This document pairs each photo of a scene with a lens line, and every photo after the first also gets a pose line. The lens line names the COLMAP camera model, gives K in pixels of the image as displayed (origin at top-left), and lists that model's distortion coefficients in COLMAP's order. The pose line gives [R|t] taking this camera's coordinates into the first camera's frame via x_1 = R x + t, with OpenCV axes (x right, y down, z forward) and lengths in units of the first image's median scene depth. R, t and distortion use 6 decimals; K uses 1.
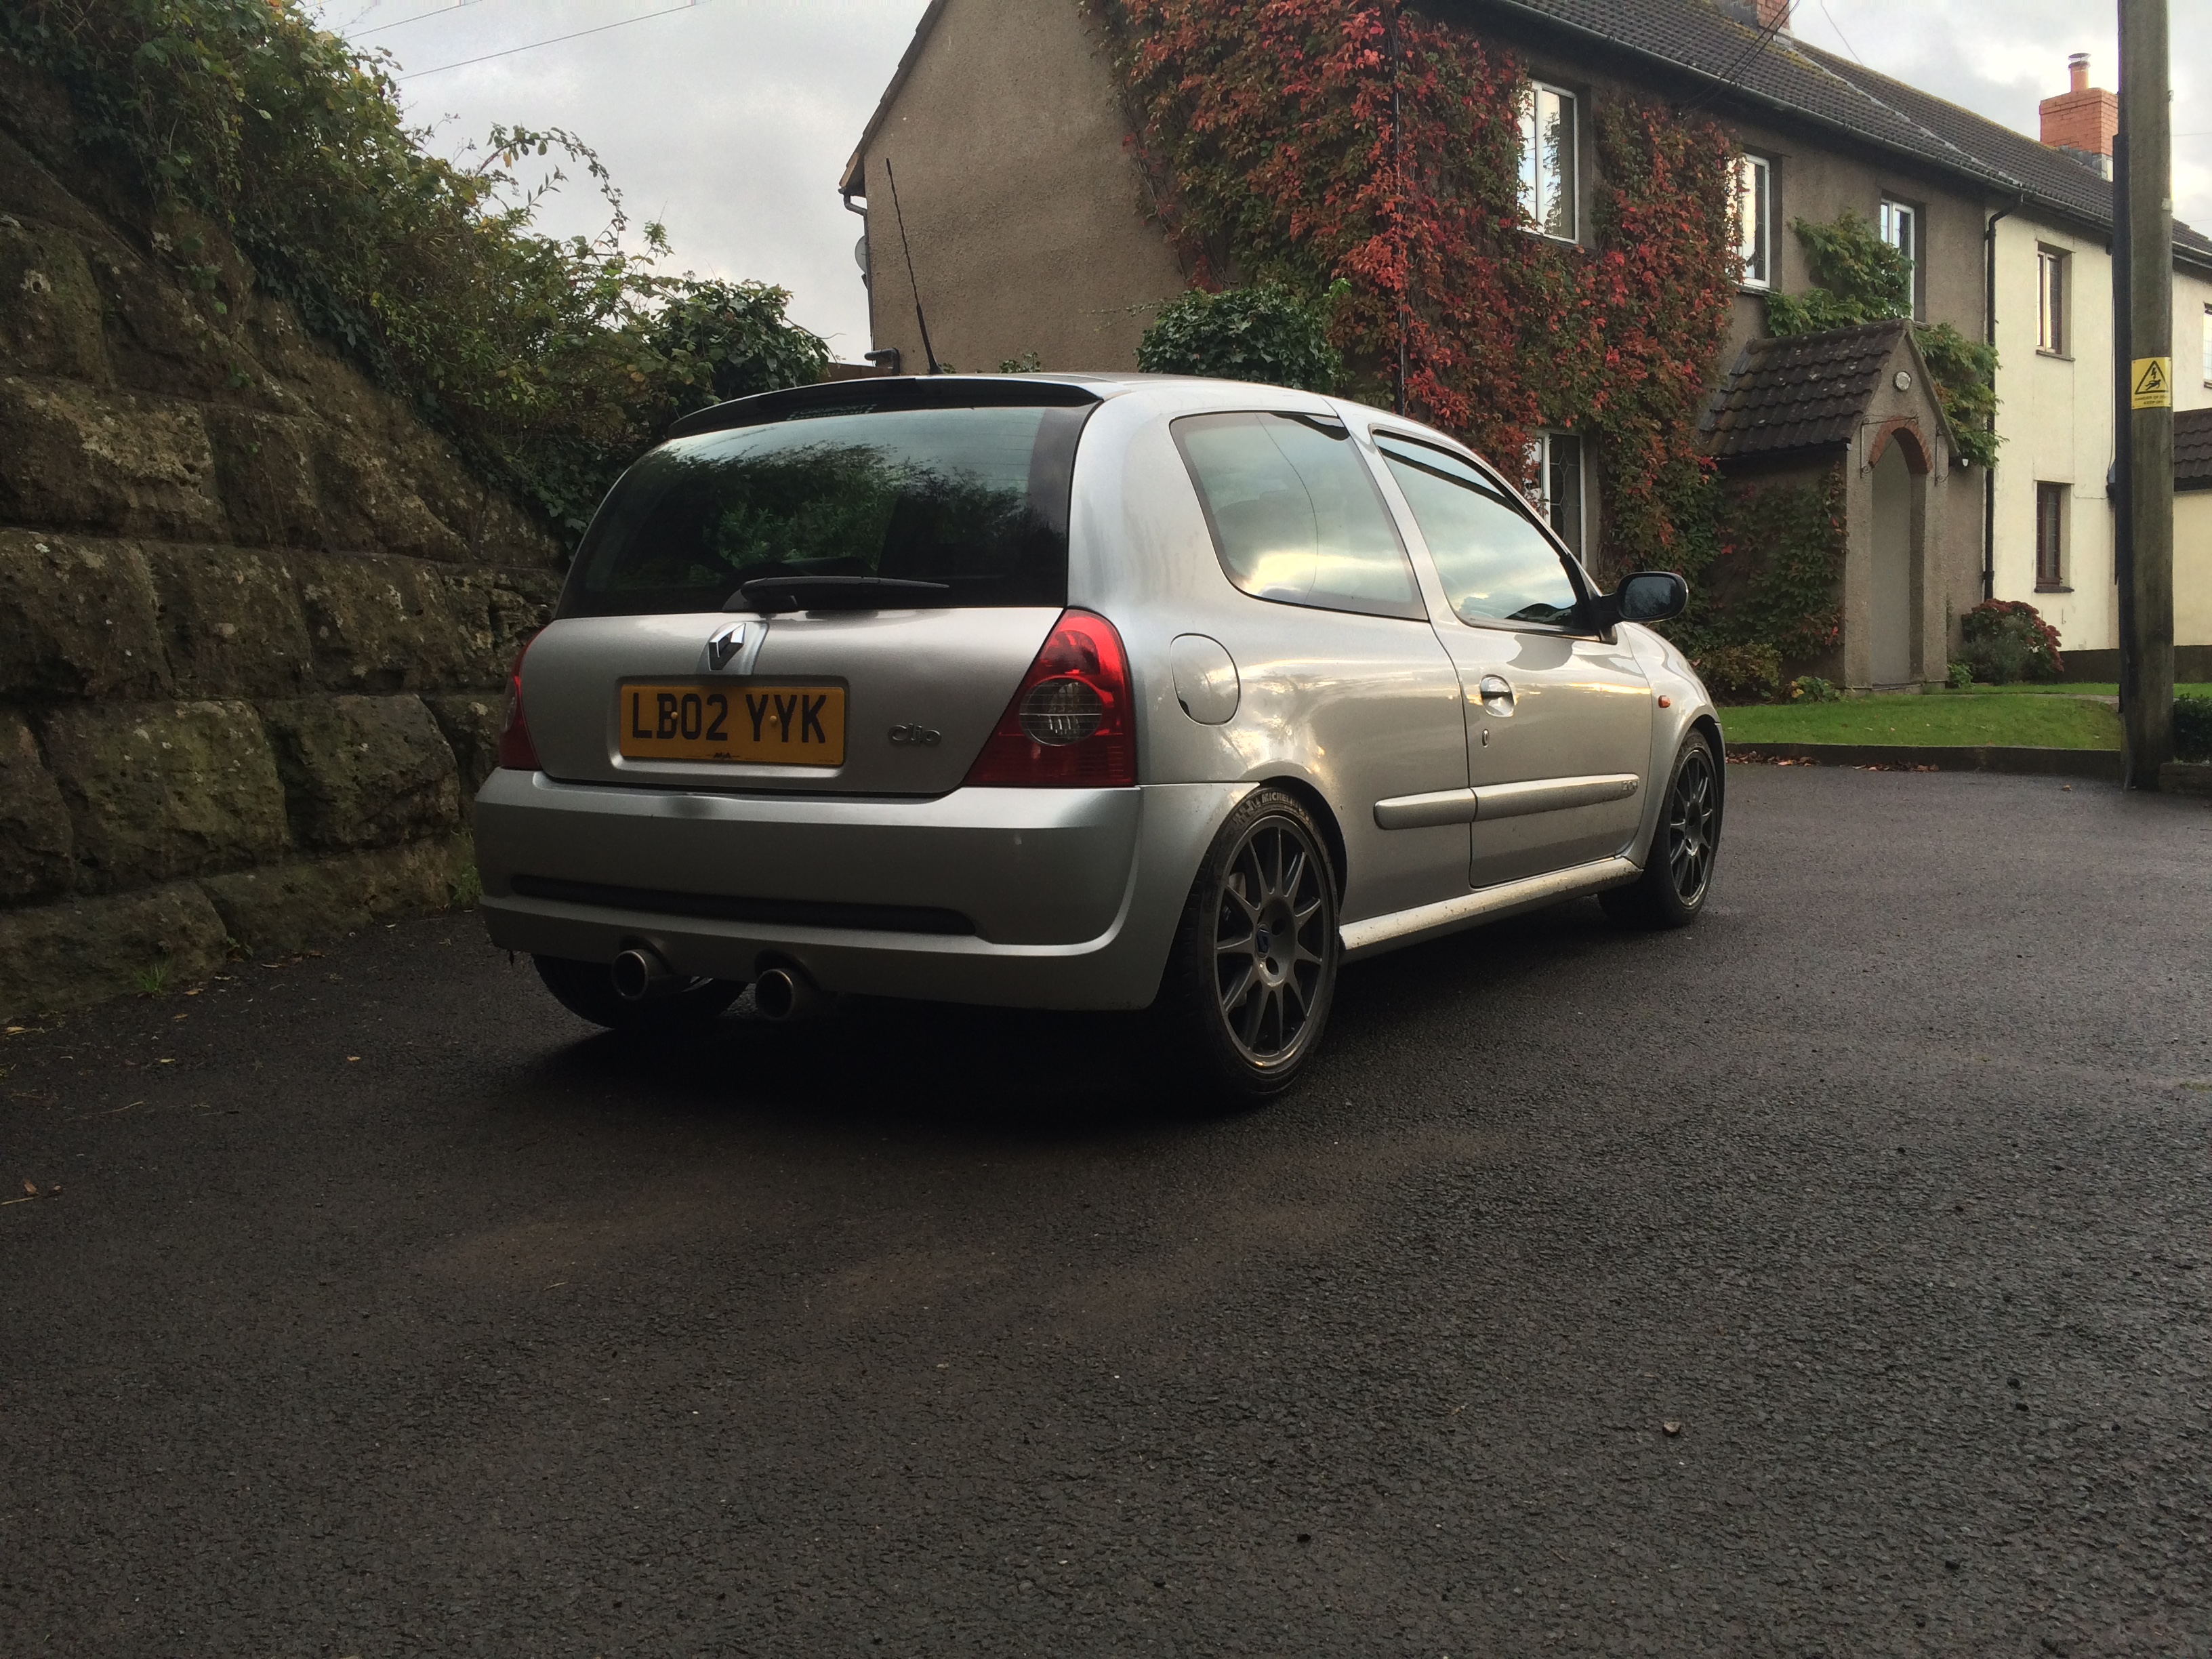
lens RADIAL K [[1961.0, 0, 1106.0], [0, 1961.0, 829.5], [0, 0, 1]] dist [0.096108, -0.140036]
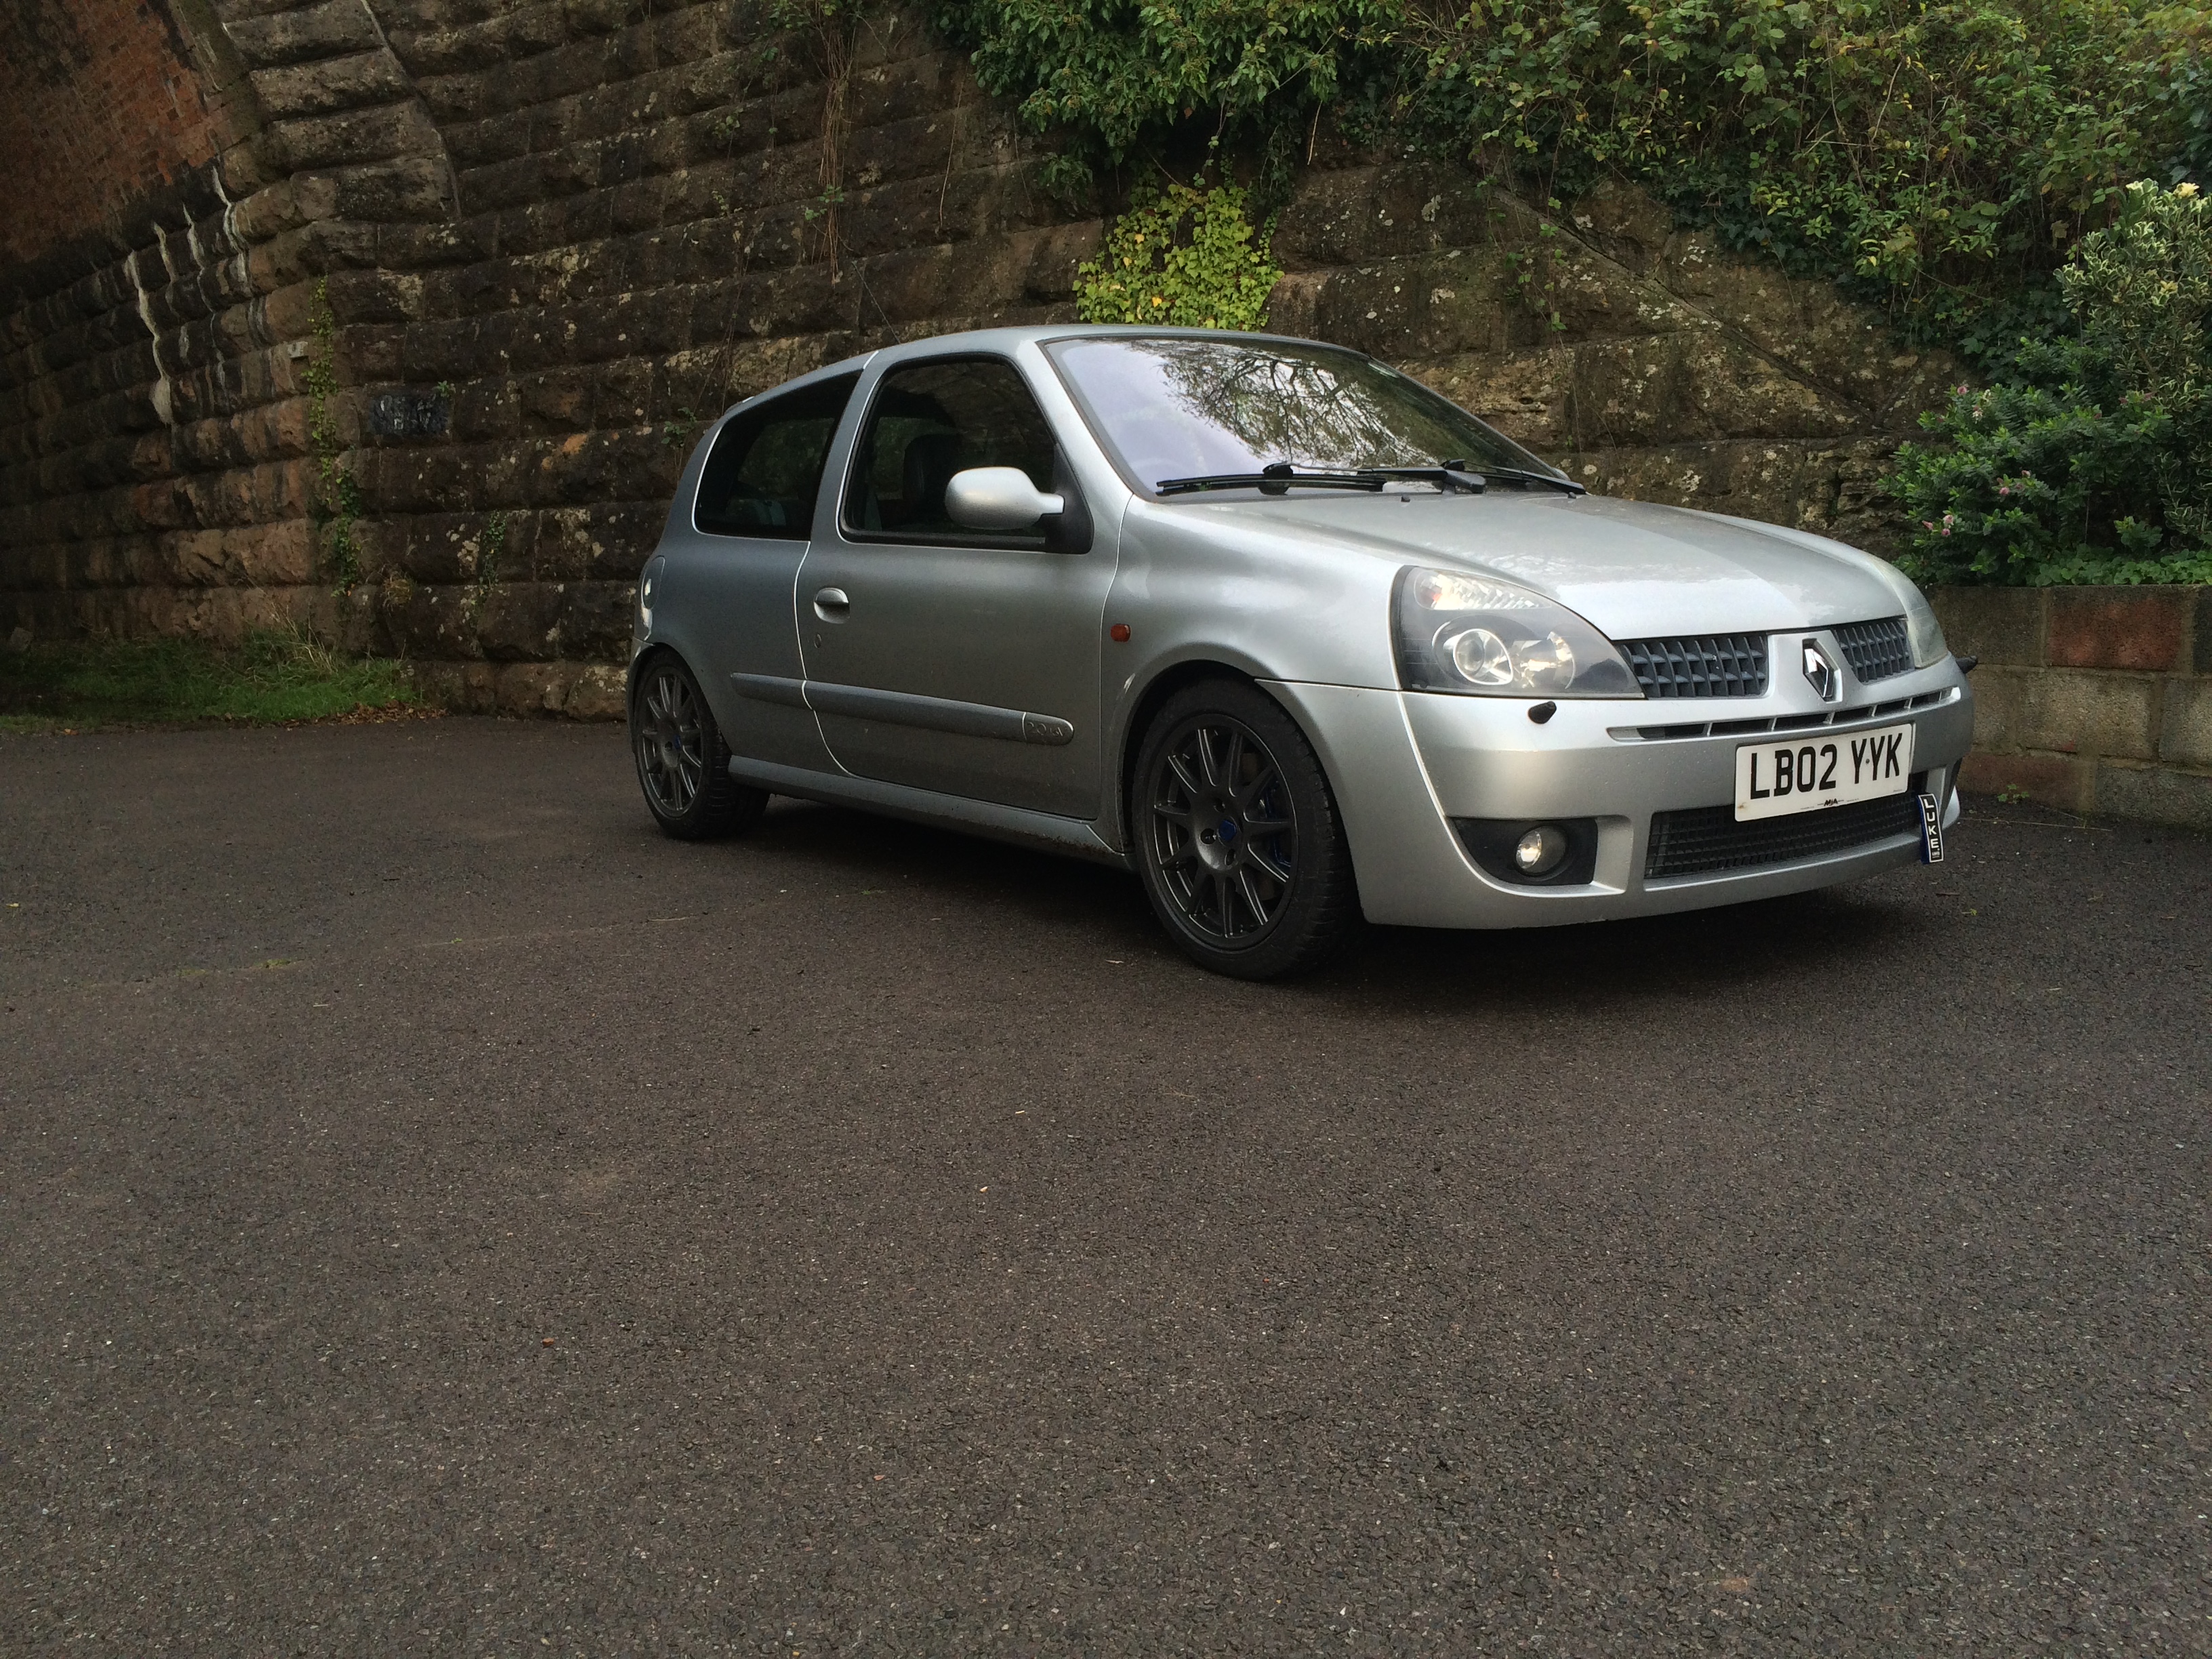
lens RADIAL K [[1961.0, 0, 1106.0], [0, 1961.0, 829.5], [0, 0, 1]] dist [0.096108, -0.140036]
pose [[-0.388903, 0.148802, -0.909182, 0.932469], [-0.050851, 0.981898, 0.182455, -0.122910], [0.919874, 0.117190, -0.374297, 1.264468]]
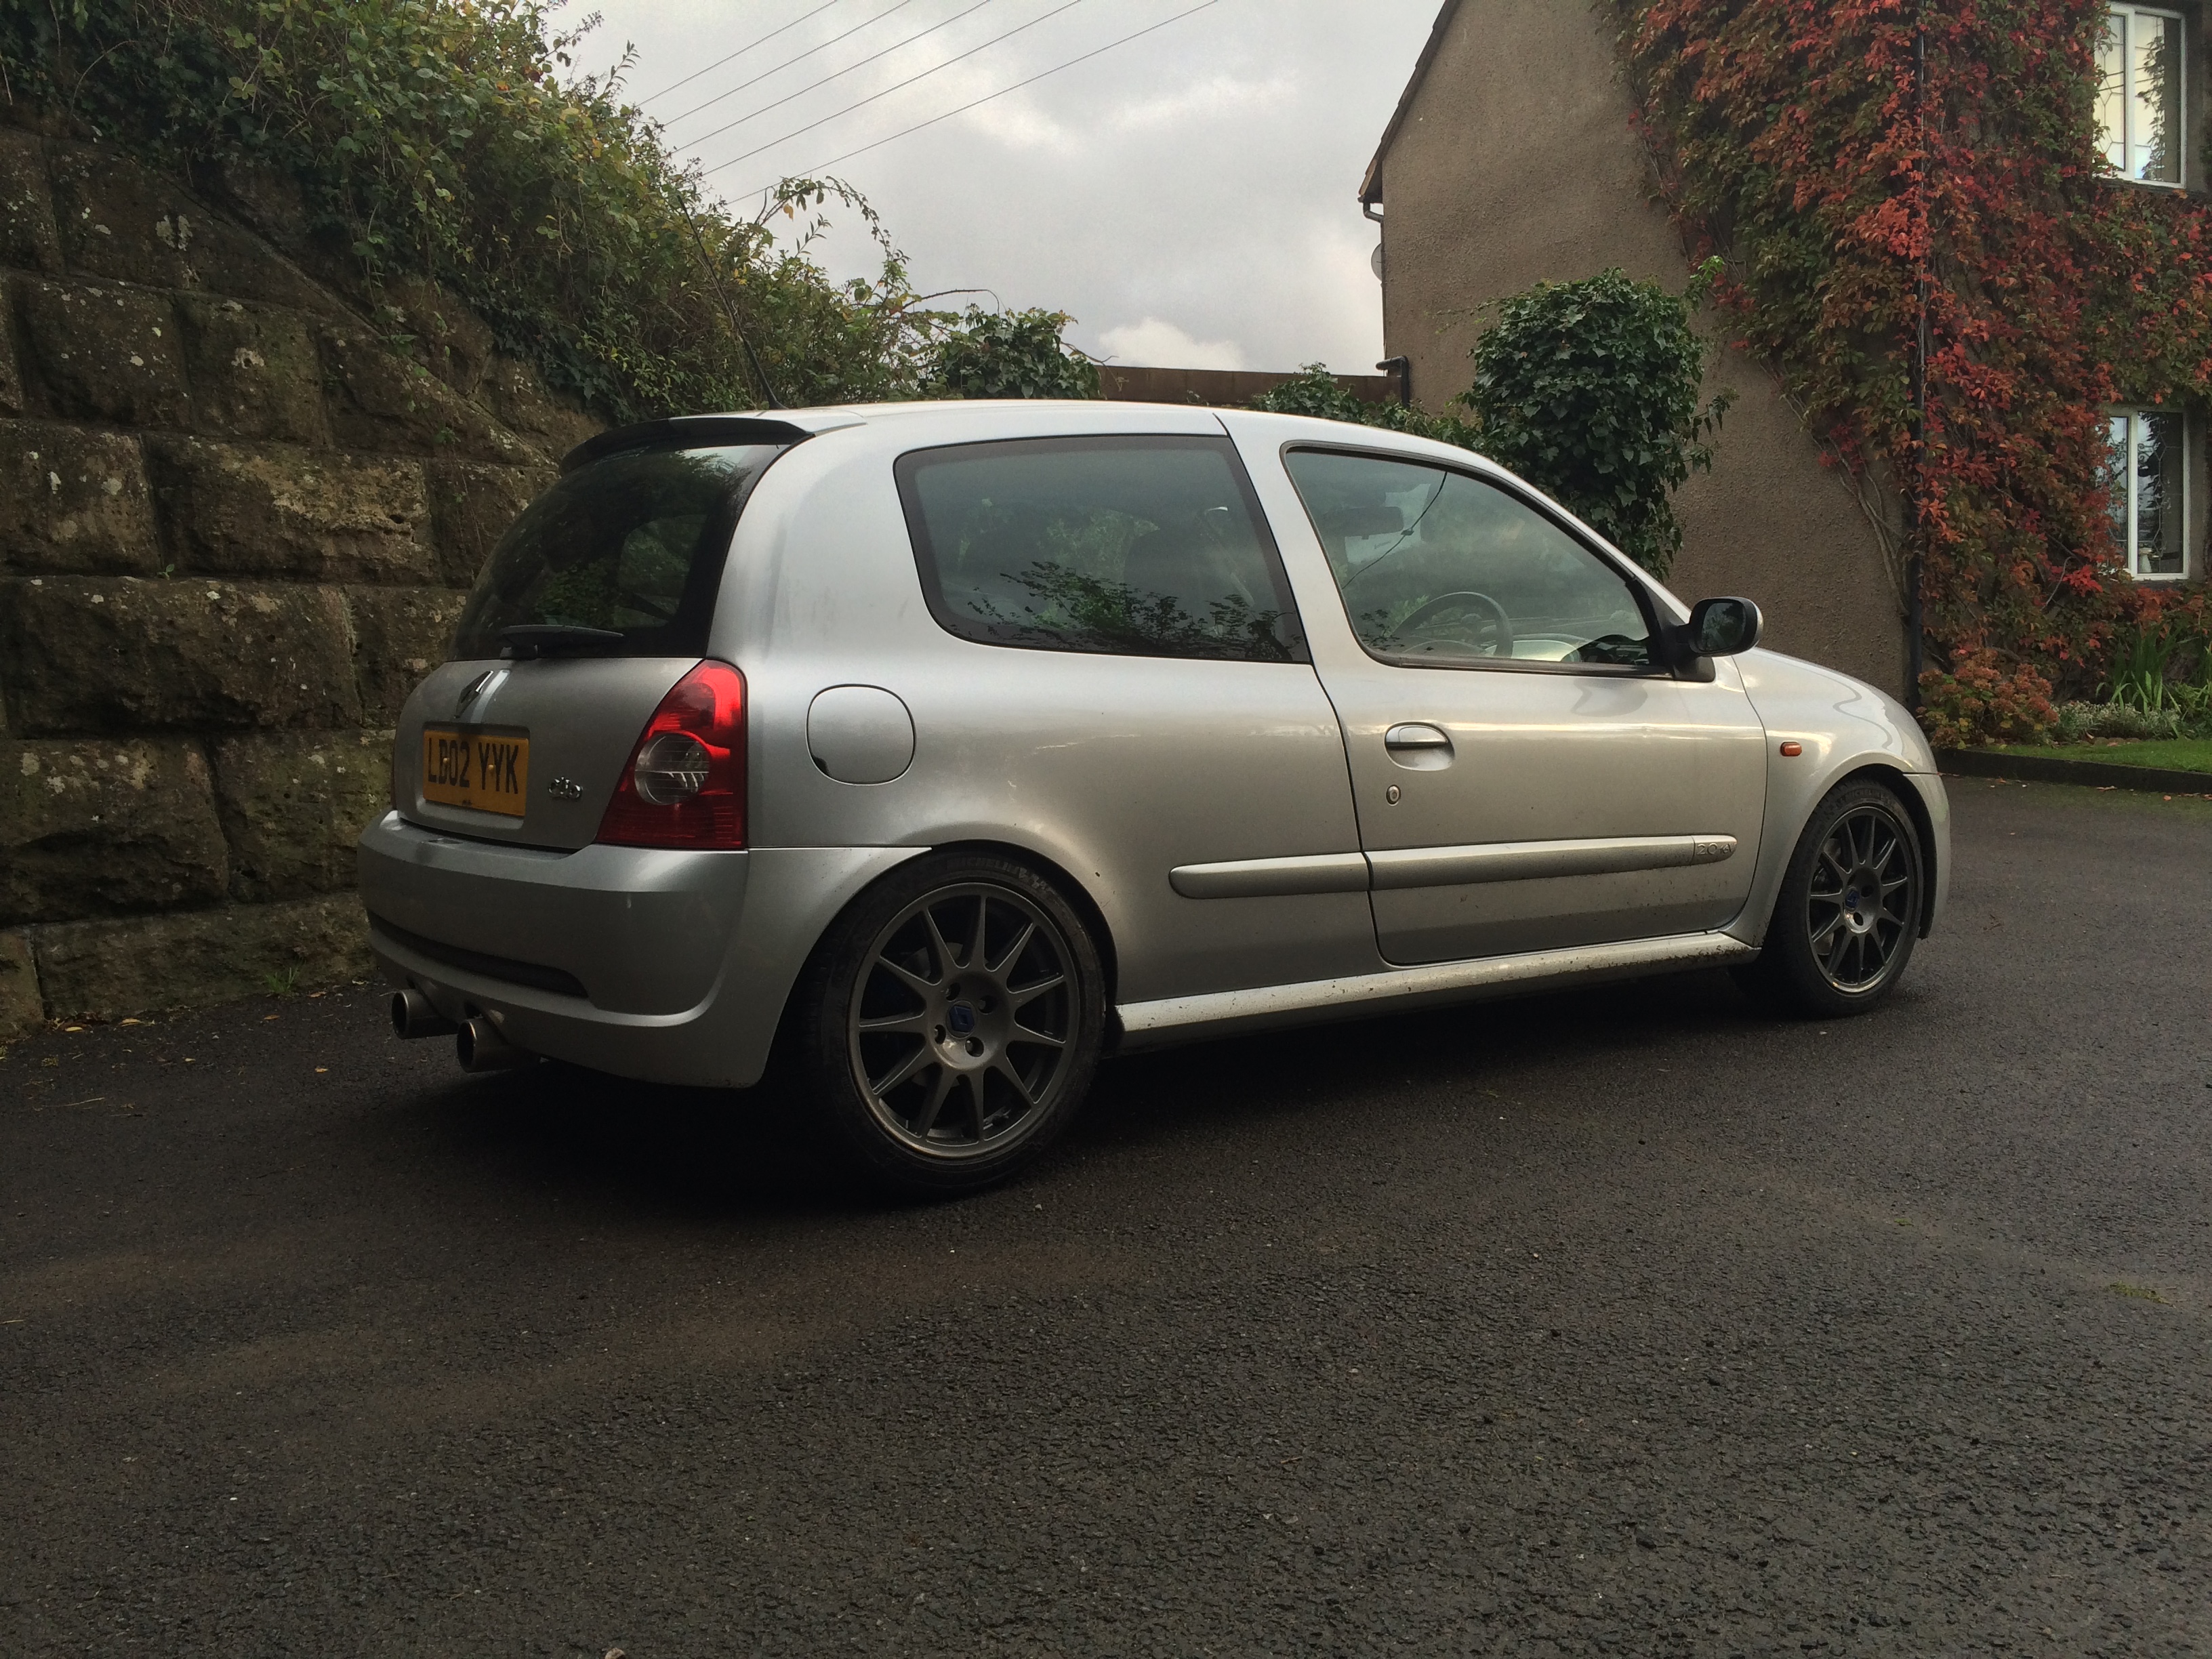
lens RADIAL K [[1961.0, 0, 1106.0], [0, 1961.0, 829.5], [0, 0, 1]] dist [0.096108, -0.140036]
pose [[0.935315, 0.029452, -0.352588, 0.298567], [-0.030523, 0.999531, 0.002522, -0.023151], [0.352497, 0.008403, 0.935775, 0.107173]]
